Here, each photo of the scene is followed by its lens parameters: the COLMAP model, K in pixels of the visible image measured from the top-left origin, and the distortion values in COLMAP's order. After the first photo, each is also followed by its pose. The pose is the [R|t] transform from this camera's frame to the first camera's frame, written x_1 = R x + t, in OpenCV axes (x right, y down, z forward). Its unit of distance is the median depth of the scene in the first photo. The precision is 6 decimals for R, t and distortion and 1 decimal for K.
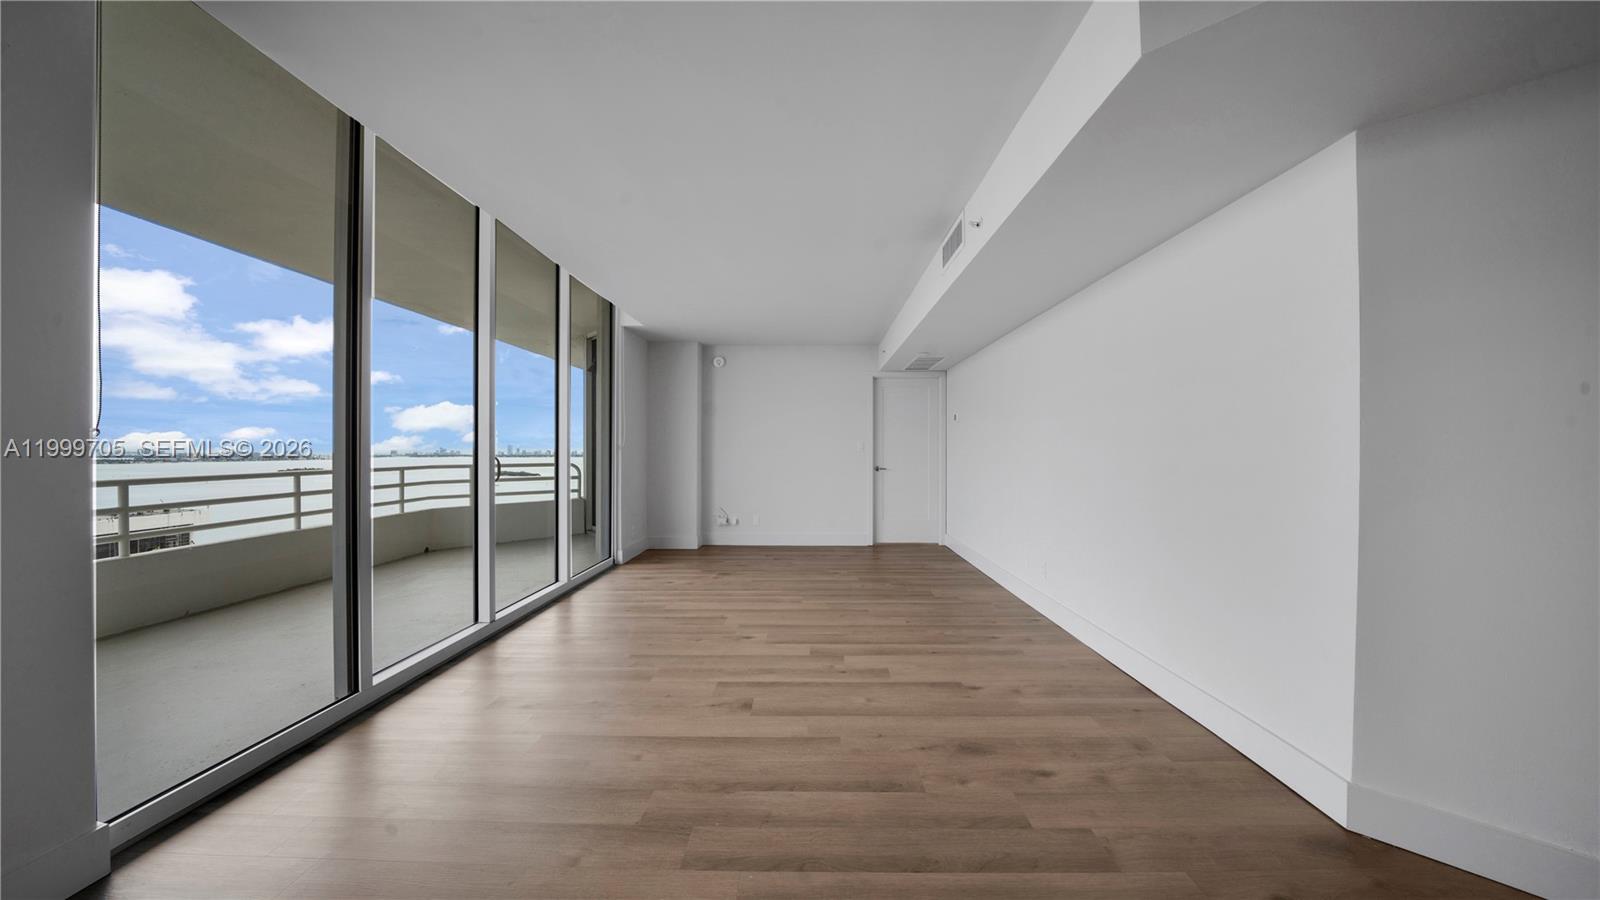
lens RADIAL K [[550.0, 0, 811.6], [0, 550.0, 455.4], [0, 0, 1]] dist [-0.020929, -0.000096]
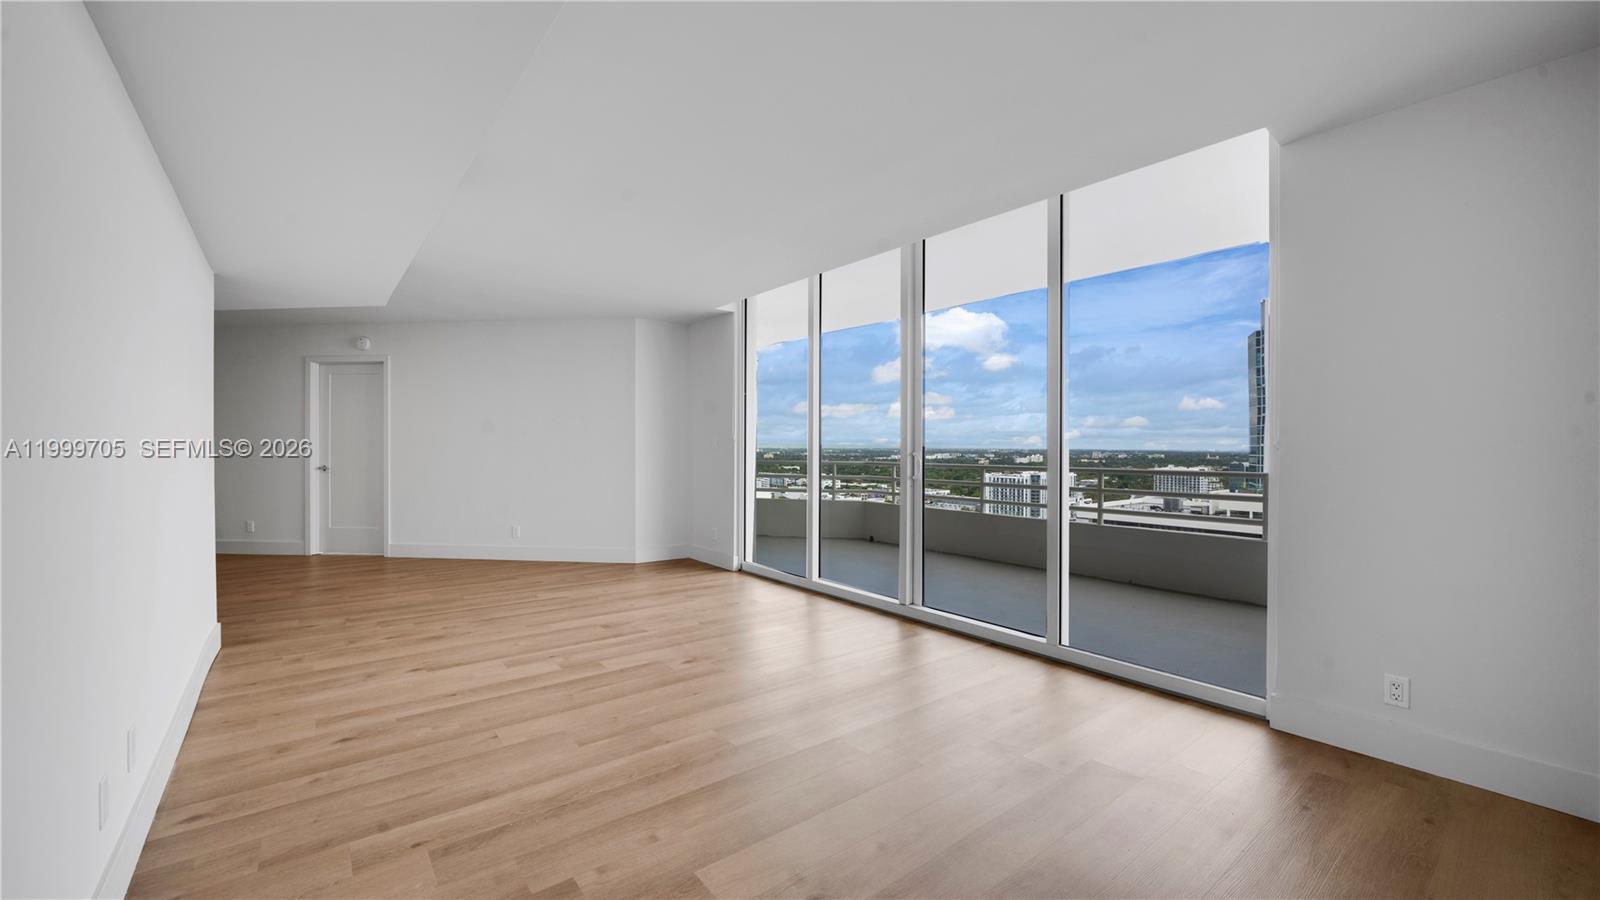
lens RADIAL K [[630.4, 0, 804.4], [0, 630.4, 440.9], [0, 0, 1]] dist [-0.015548, 0.000906]
pose [[-0.774392, -0.008918, -0.632643, 0.370743], [-0.012437, 0.999922, 0.001128, -0.024417], [0.632584, 0.008742, -0.774442, 1.847763]]
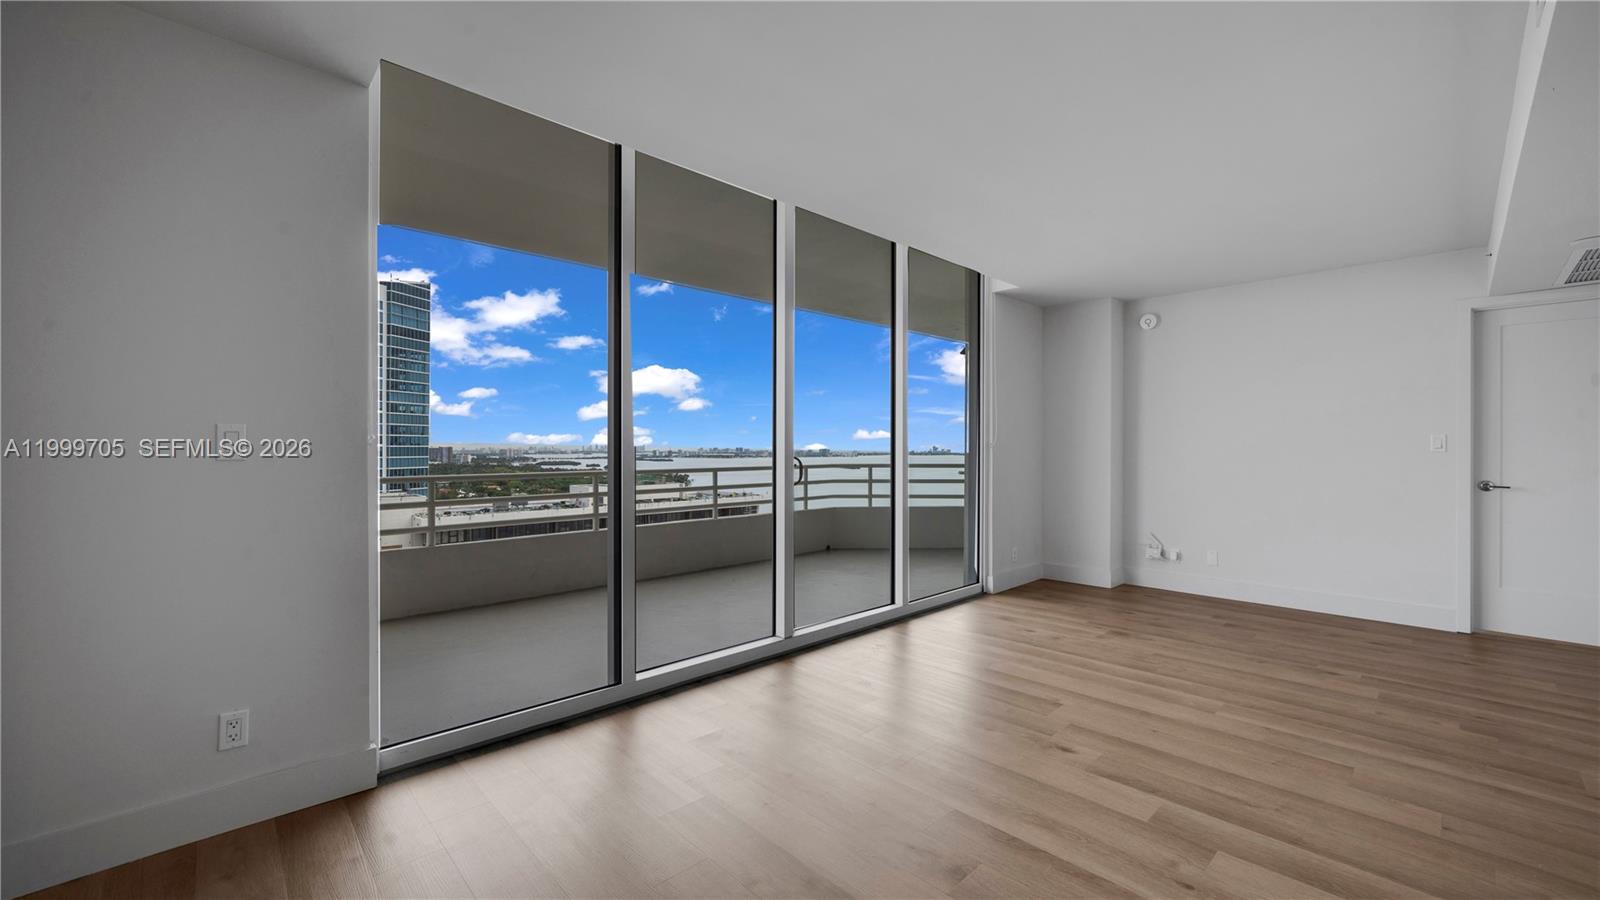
lens RADIAL K [[630.4, 0, 810.4], [0, 630.4, 442.1], [0, 0, 1]] dist [-0.015548, 0.000906]
pose [[0.697524, -0.007628, -0.716521, 0.189581], [-0.006658, 0.999831, -0.017126, -0.003955], [0.716530, 0.016716, 0.697356, 0.279928]]
